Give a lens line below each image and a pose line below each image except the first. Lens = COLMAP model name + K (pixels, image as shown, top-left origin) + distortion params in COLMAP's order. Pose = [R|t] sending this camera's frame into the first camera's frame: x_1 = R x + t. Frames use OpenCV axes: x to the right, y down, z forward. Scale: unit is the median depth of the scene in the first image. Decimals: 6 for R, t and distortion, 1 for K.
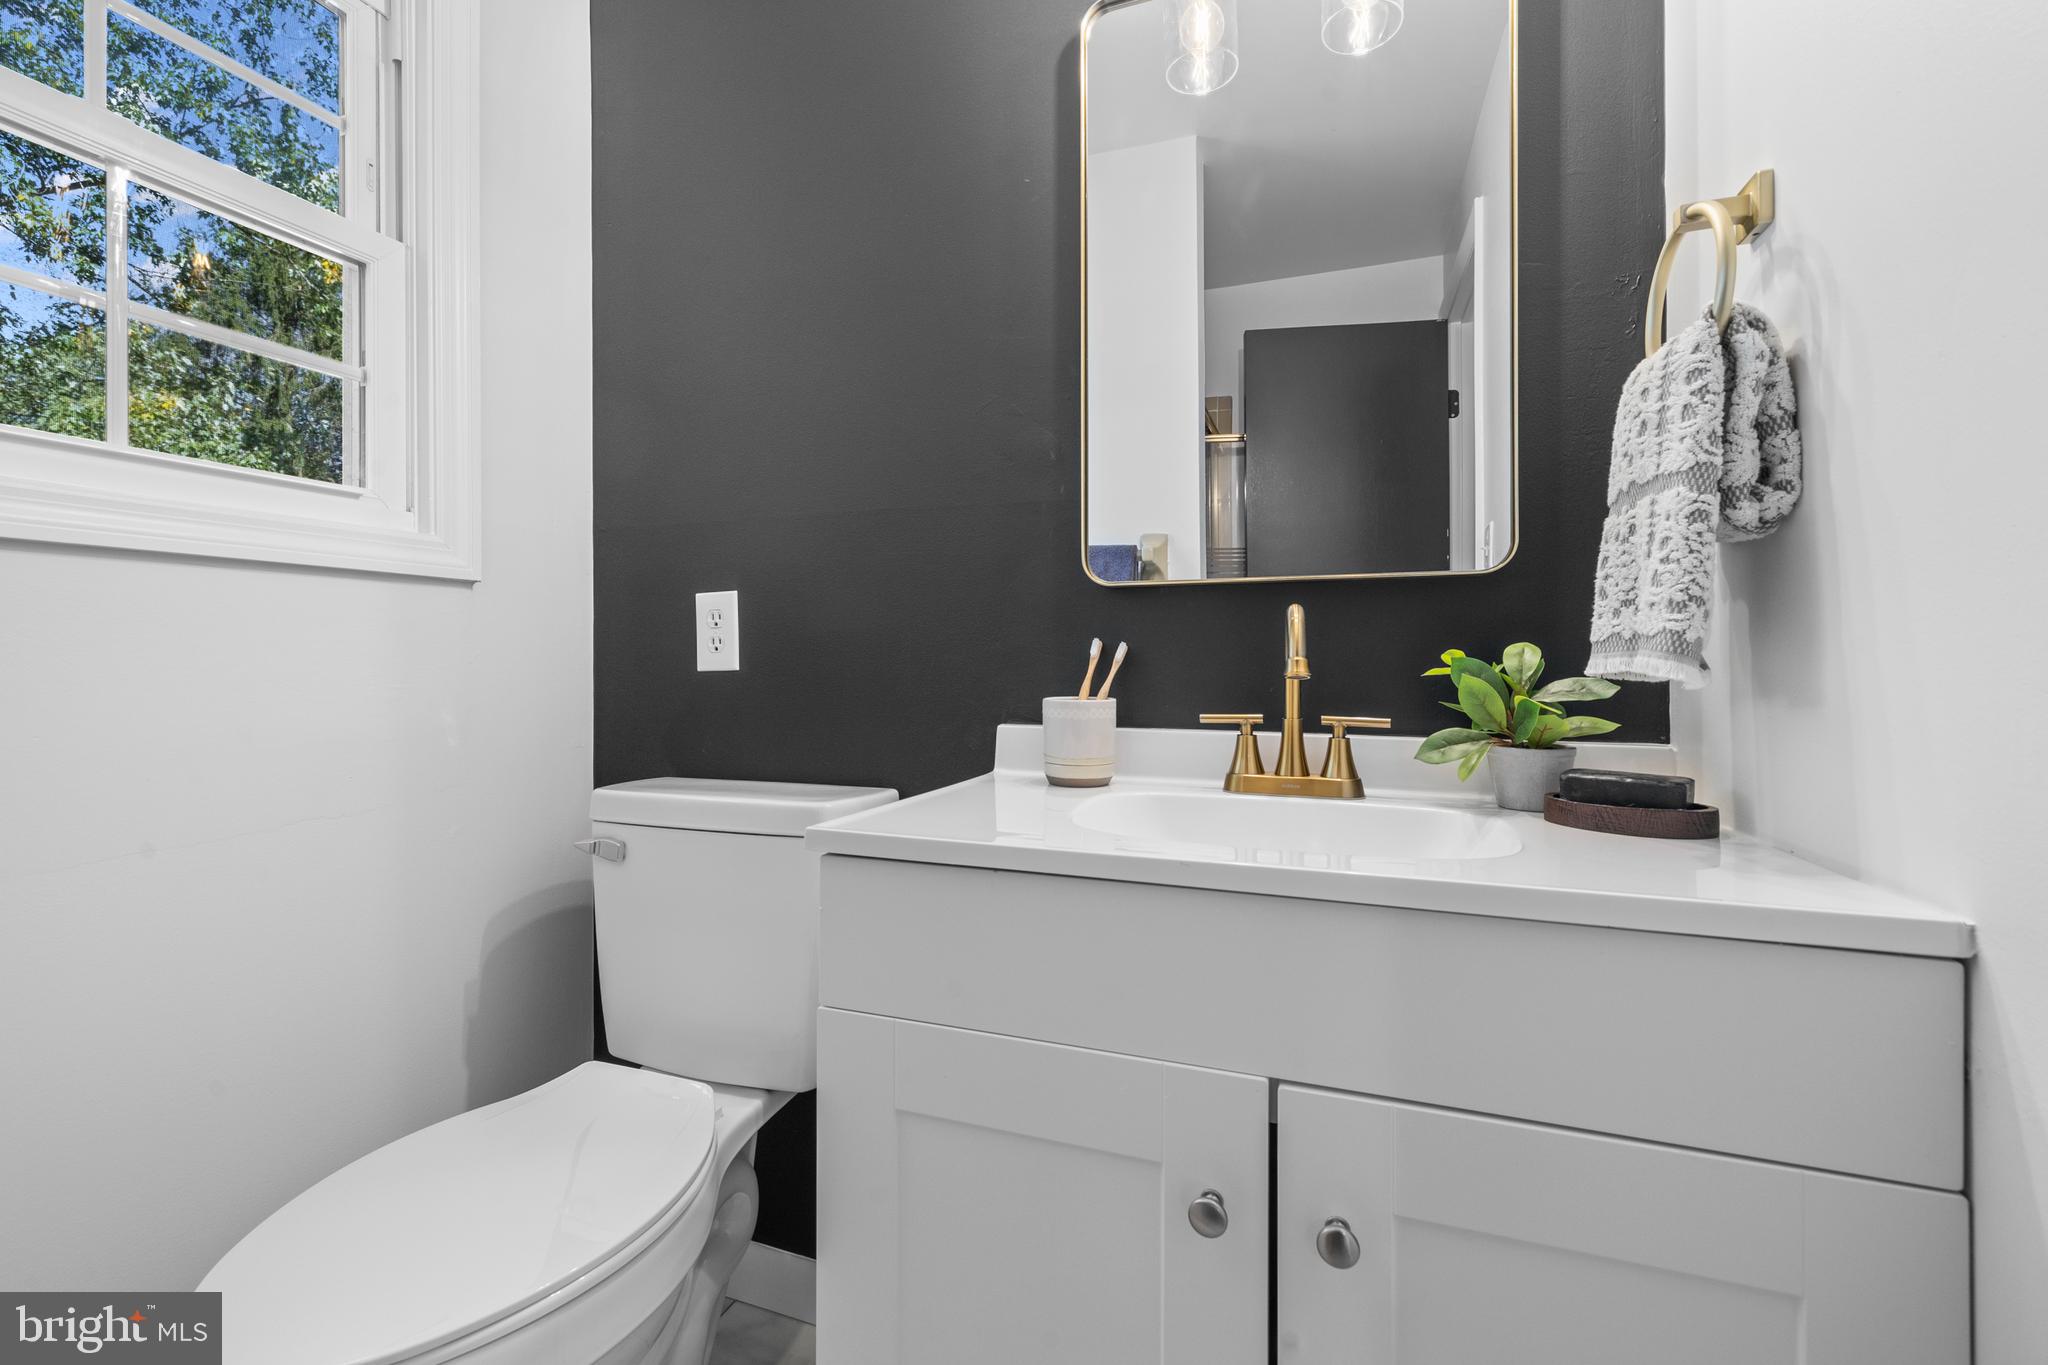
lens RADIAL K [[873.6, 0, 1020.3], [0, 873.6, 664.3], [0, 0, 1]] dist [-0.001758, 0.000714]
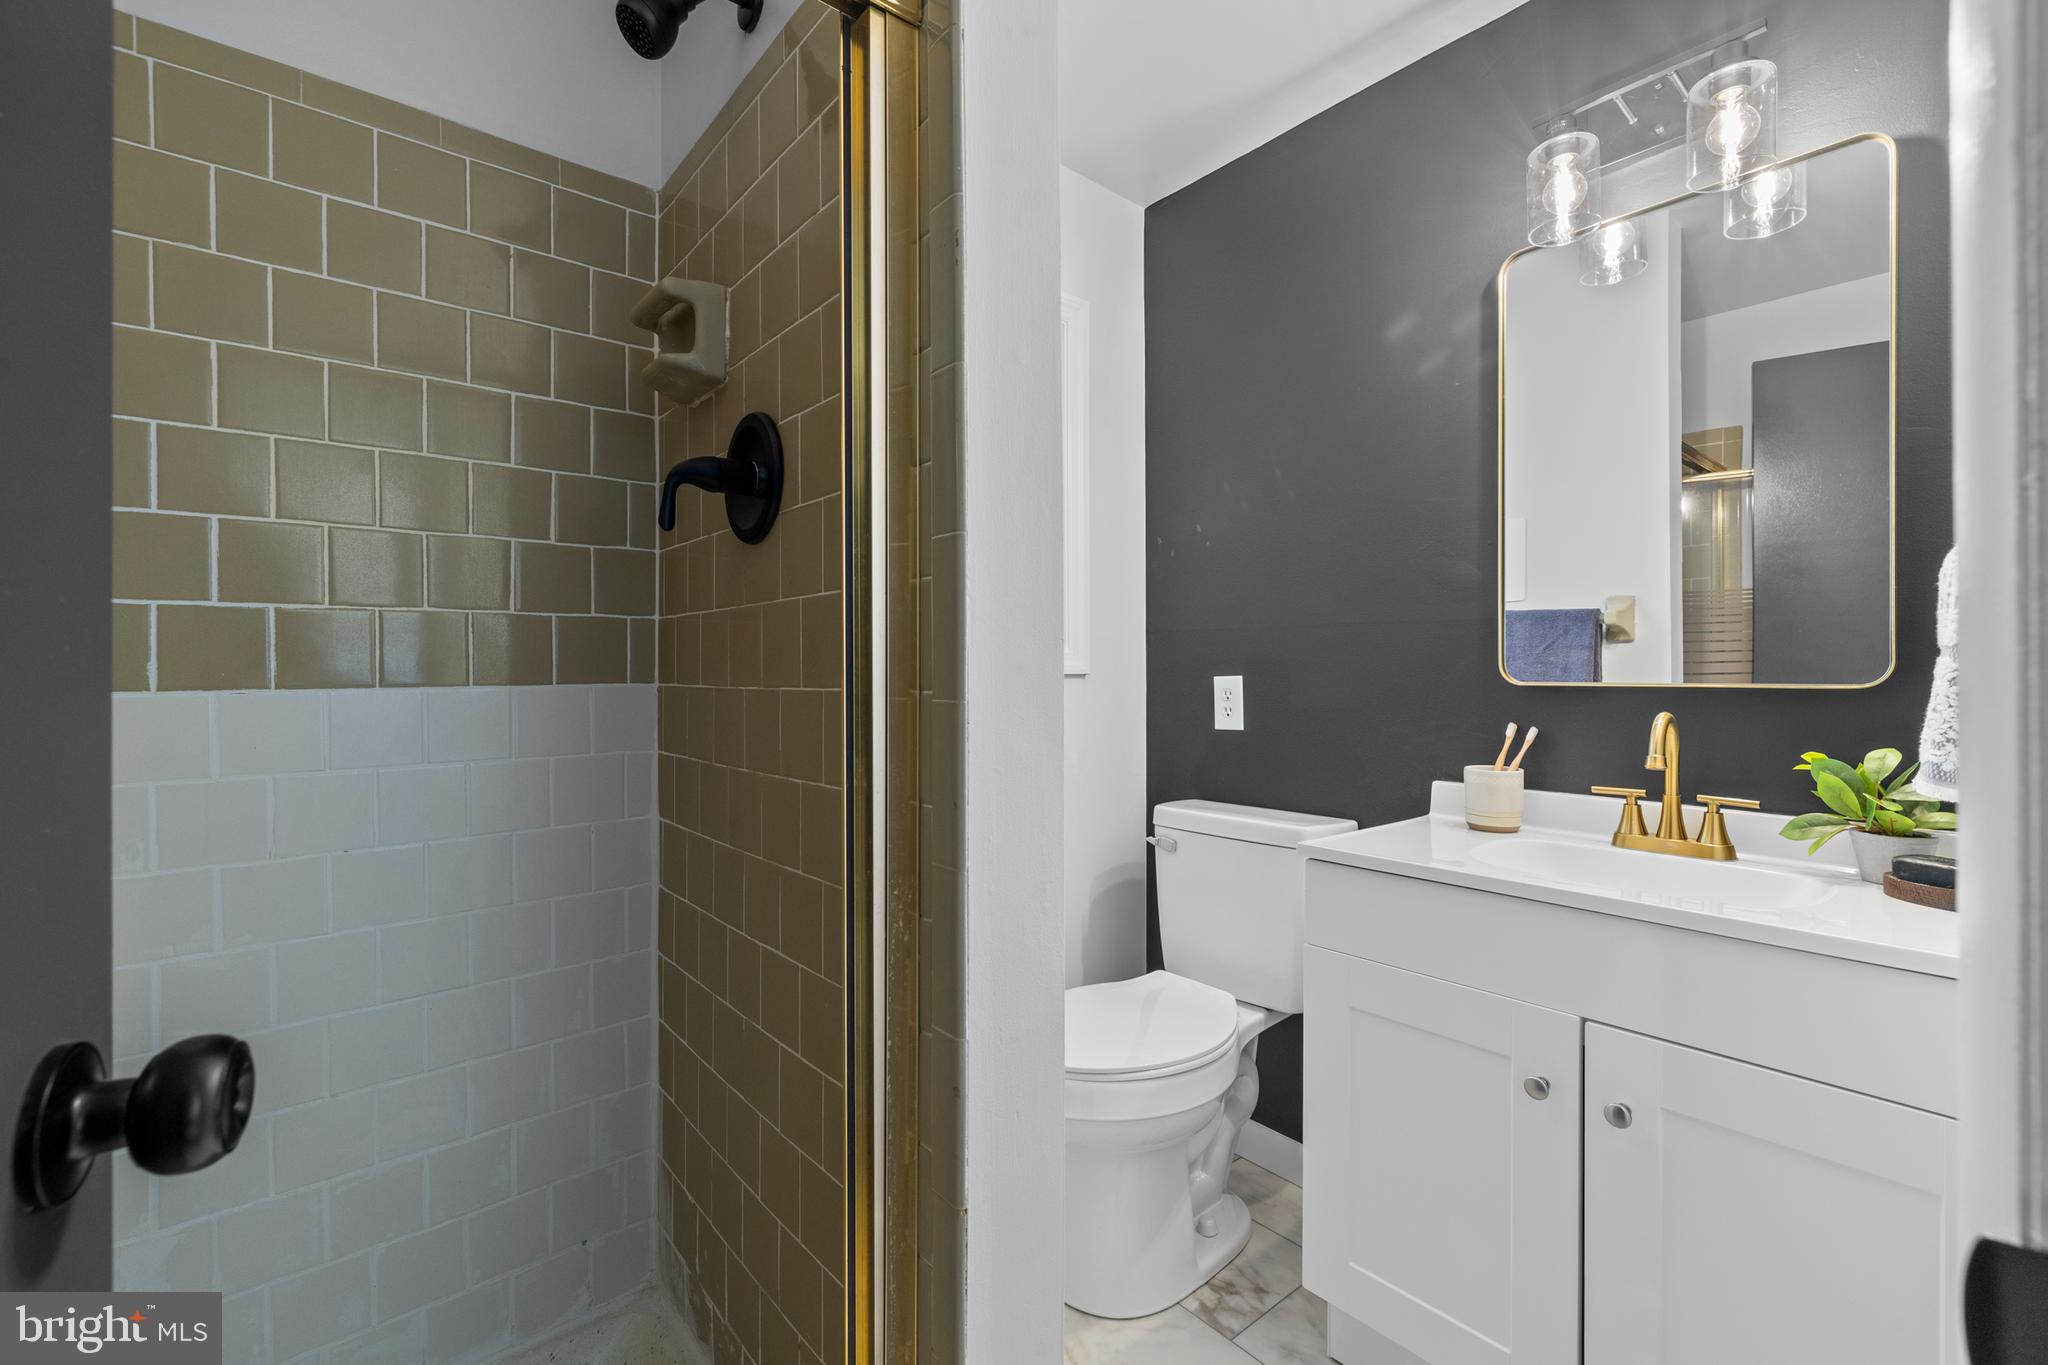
lens RADIAL K [[873.6, 0, 1007.7], [0, 873.6, 675.9], [0, 0, 1]] dist [-0.001758, 0.000714]
pose [[0.858671, -0.001576, -0.512526, 0.119644], [0.003146, 0.999993, 0.002196, -0.117150], [0.512518, -0.003498, 0.858669, -0.613037]]
